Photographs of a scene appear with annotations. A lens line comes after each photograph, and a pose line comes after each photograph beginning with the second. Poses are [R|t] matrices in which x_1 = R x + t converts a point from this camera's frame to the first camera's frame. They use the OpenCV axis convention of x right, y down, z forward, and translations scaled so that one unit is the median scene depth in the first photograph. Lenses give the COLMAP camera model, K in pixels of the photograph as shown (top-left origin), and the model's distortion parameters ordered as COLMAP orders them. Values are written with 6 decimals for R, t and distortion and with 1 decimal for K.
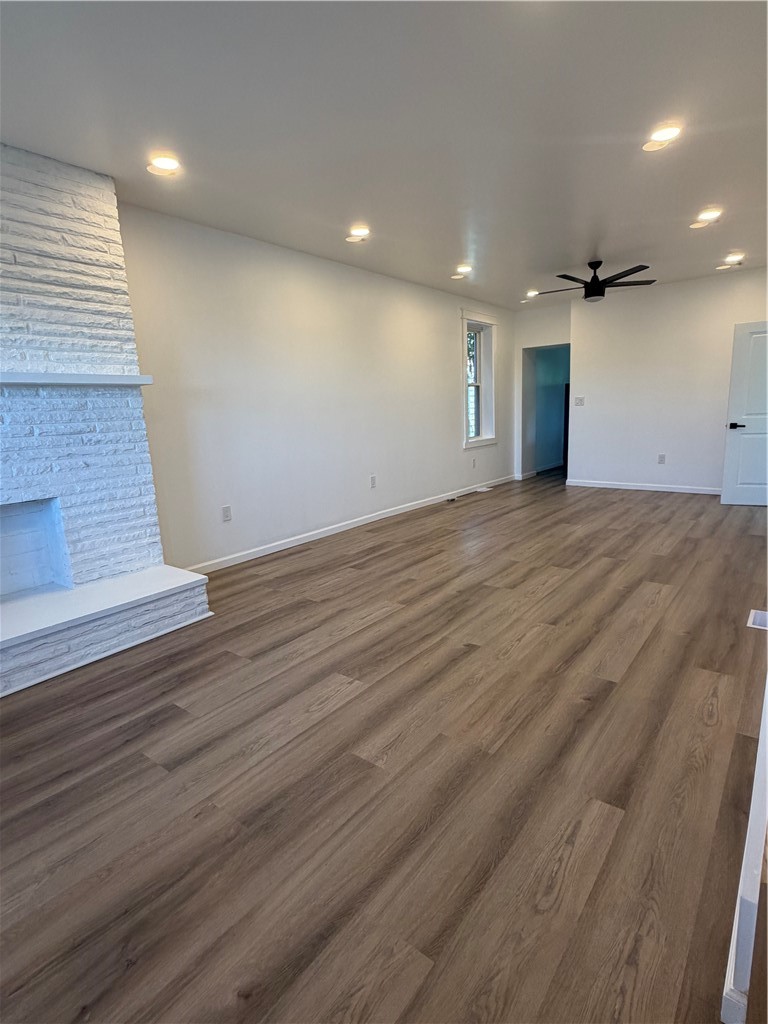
lens RADIAL K [[524.0, 0, 384.0], [0, 524.0, 512.0], [0, 0, 1]] dist [0.003849, 0.000206]
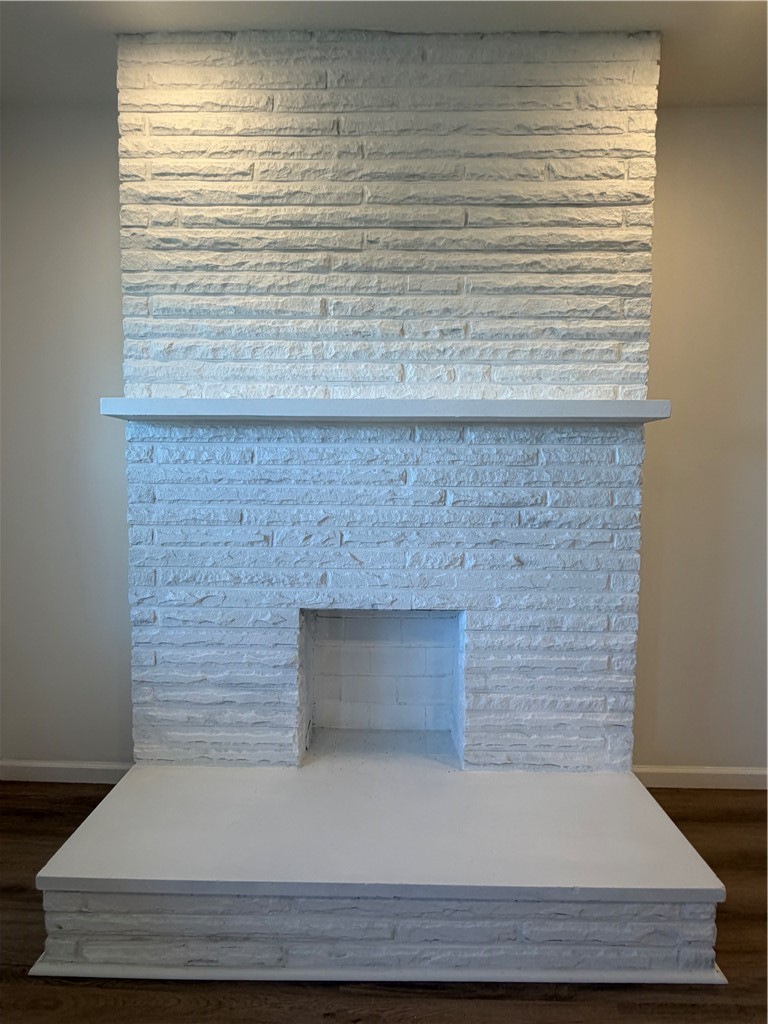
lens RADIAL K [[524.0, 0, 384.0], [0, 524.0, 512.0], [0, 0, 1]] dist [0.003849, 0.000206]
pose [[0.597587, 0.103178, -0.795138, -0.217139], [-0.183715, 0.982923, -0.010526, -0.111770], [0.780473, 0.152369, 0.606338, 0.548655]]
